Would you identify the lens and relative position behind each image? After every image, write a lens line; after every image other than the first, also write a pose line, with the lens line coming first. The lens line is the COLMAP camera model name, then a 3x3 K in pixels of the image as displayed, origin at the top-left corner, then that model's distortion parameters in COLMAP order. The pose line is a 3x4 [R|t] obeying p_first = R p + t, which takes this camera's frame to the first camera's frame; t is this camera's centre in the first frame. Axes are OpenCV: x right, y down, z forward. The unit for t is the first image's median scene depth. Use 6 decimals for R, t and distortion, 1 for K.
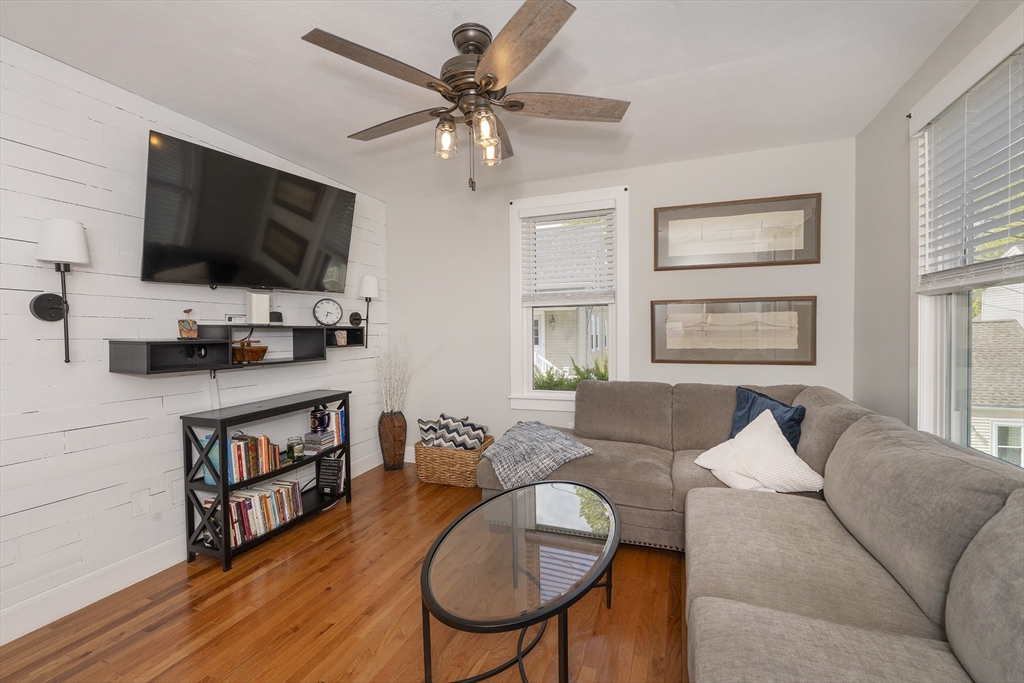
lens RADIAL K [[448.1, 0, 512.3], [0, 448.1, 341.5], [0, 0, 1]] dist [-0.001117, 0.000585]
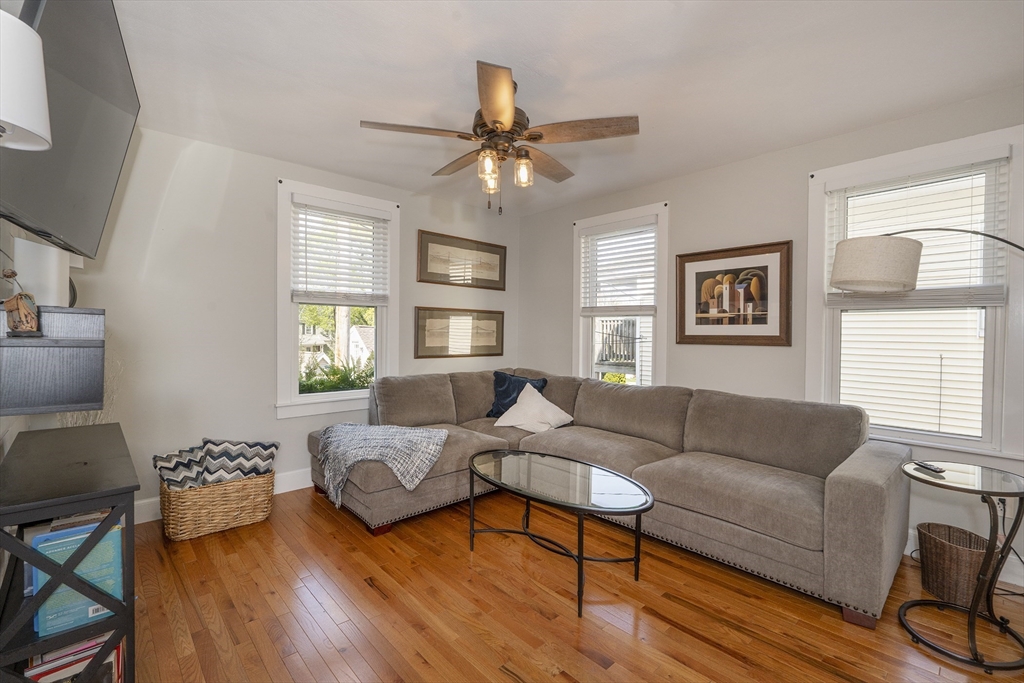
lens RADIAL K [[448.1, 0, 511.0], [0, 448.1, 338.8], [0, 0, 1]] dist [-0.001117, 0.000585]
pose [[0.447613, 0.003081, 0.894222, -0.632224], [0.002497, 0.999986, -0.004695, 0.001296], [-0.894224, 0.004334, 0.447599, 0.238353]]
